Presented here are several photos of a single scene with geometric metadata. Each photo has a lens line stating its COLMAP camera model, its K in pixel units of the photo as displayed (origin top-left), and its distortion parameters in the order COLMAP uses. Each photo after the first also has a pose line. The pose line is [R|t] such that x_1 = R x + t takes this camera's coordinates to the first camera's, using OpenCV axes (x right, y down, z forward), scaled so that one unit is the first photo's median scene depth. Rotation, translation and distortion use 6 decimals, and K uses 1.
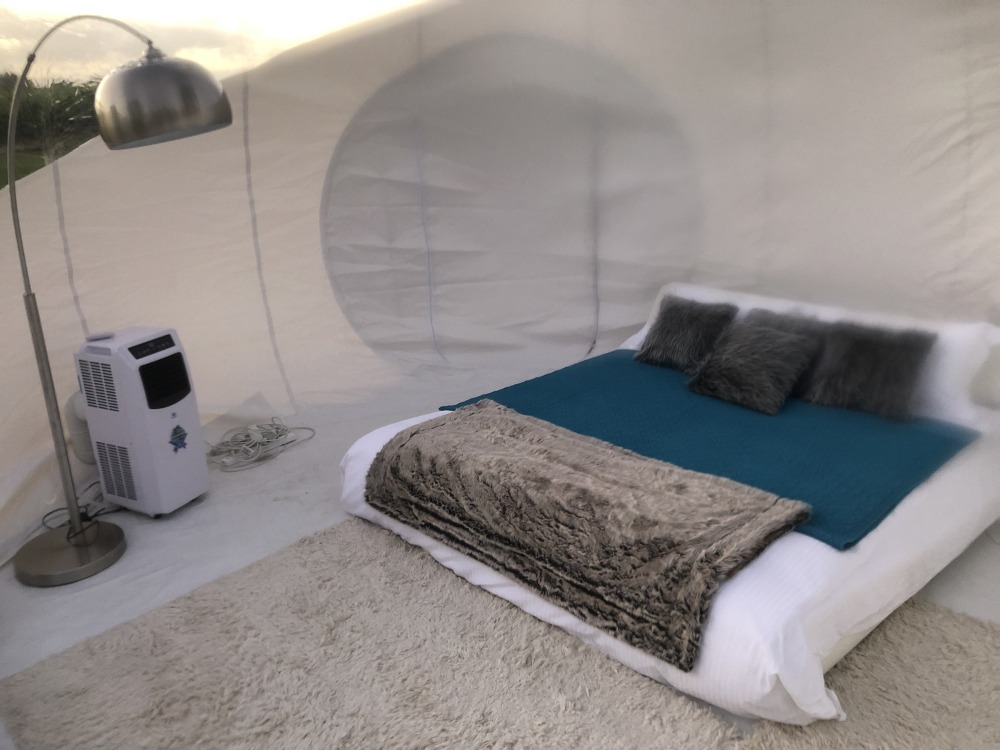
lens RADIAL K [[836.5, 0, 502.2], [0, 836.5, 359.1], [0, 0, 1]] dist [0.020392, 0.011660]
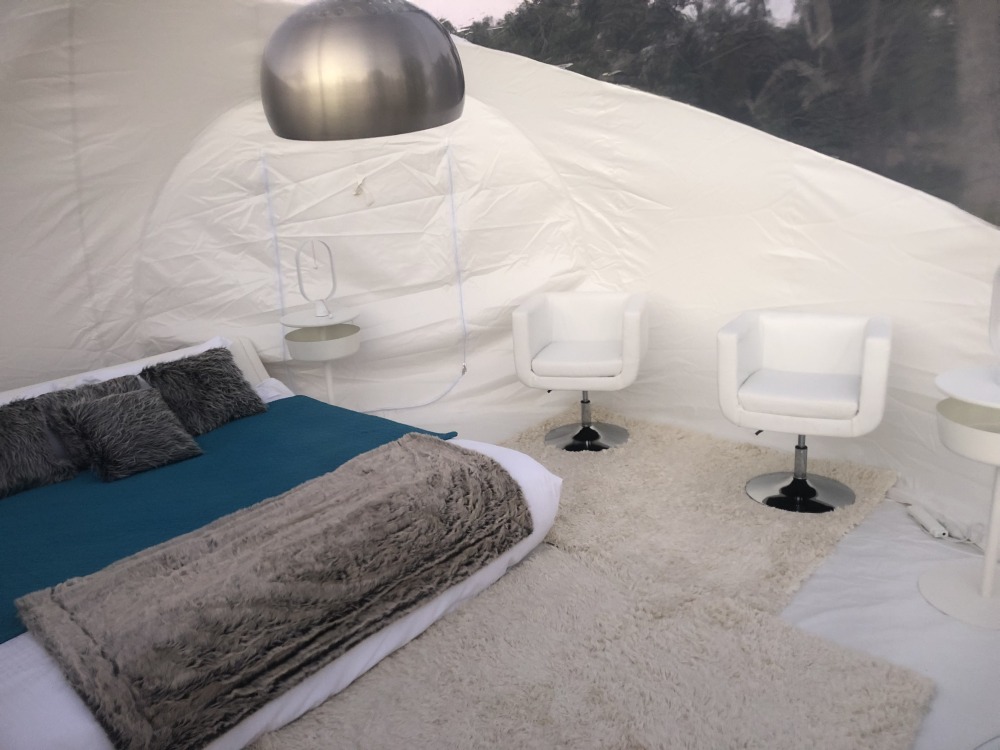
lens RADIAL K [[811.9, 0, 507.5], [0, 811.9, 375.4], [0, 0, 1]] dist [0.006039, 0.006329]
pose [[-0.108908, -0.218315, 0.969782, -0.775130], [0.376997, 0.893631, 0.243510, -0.144332], [-0.919789, 0.392125, -0.015020, 0.755991]]
